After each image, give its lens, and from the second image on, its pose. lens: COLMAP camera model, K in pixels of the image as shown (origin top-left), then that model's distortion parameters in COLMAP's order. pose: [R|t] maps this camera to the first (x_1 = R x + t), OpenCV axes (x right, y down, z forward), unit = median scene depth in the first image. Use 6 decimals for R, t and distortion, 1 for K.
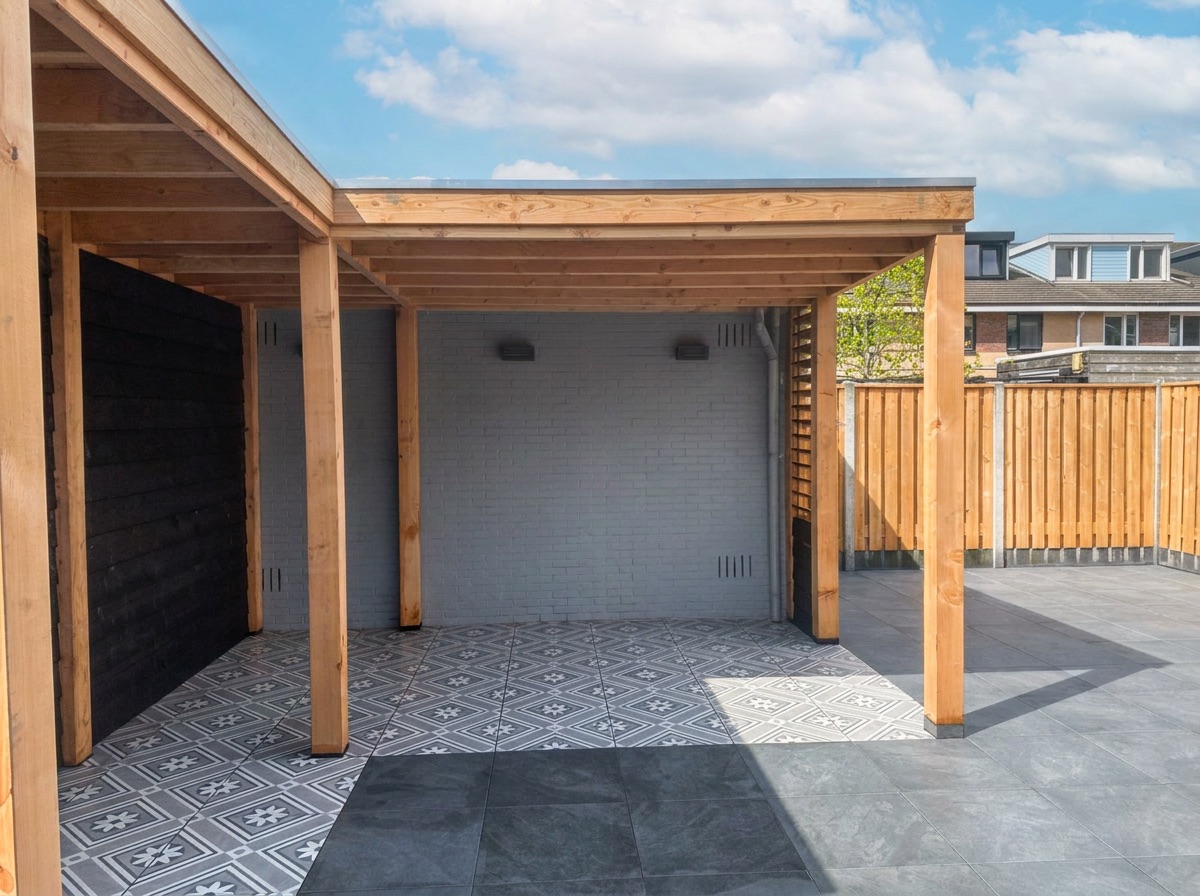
lens RADIAL K [[912.7, 0, 601.2], [0, 912.7, 461.7], [0, 0, 1]] dist [-0.000429, 0.005225]
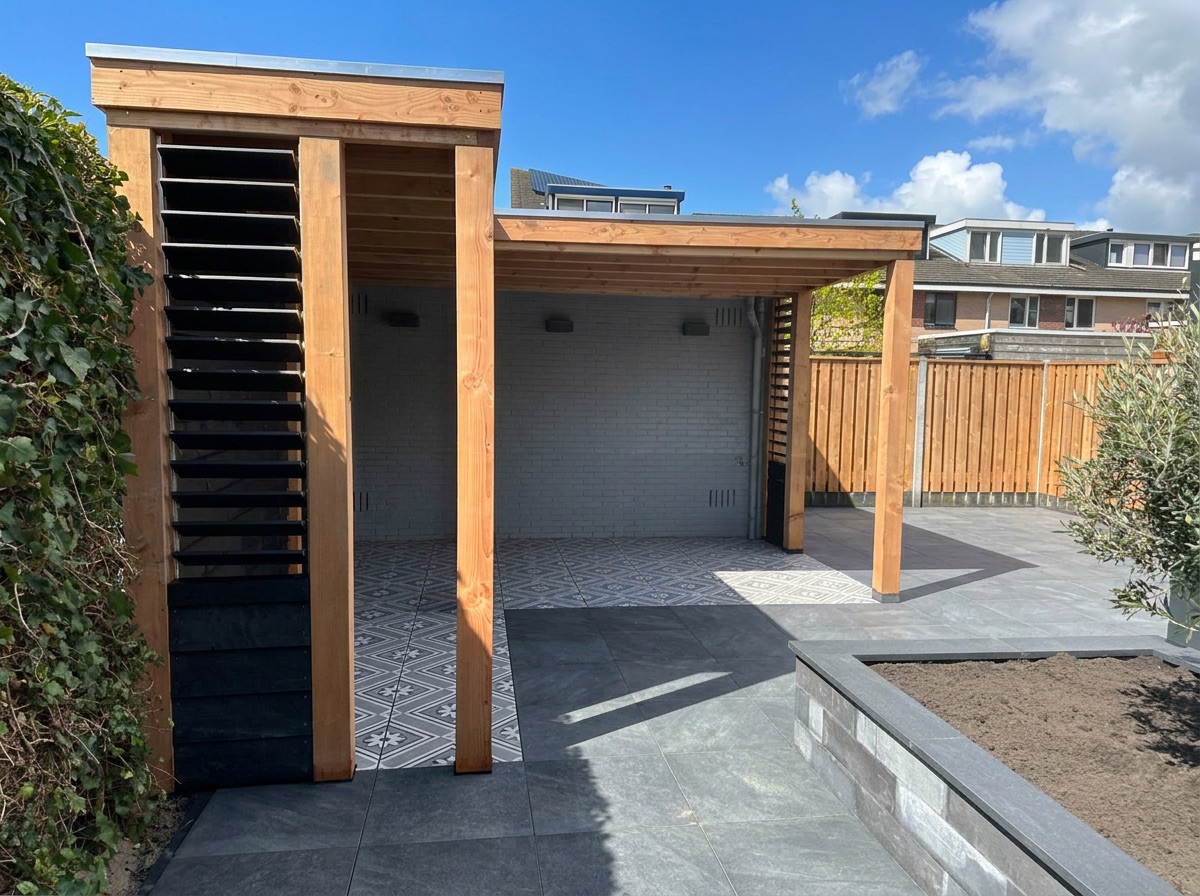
lens RADIAL K [[893.2, 0, 597.9], [0, 893.2, 472.7], [0, 0, 1]] dist [-0.002037, -0.004089]
pose [[0.996900, 0.017797, 0.076639, -0.091842], [-0.022266, 0.998076, 0.057869, 0.008048], [-0.075462, -0.059396, 0.995378, -0.176954]]
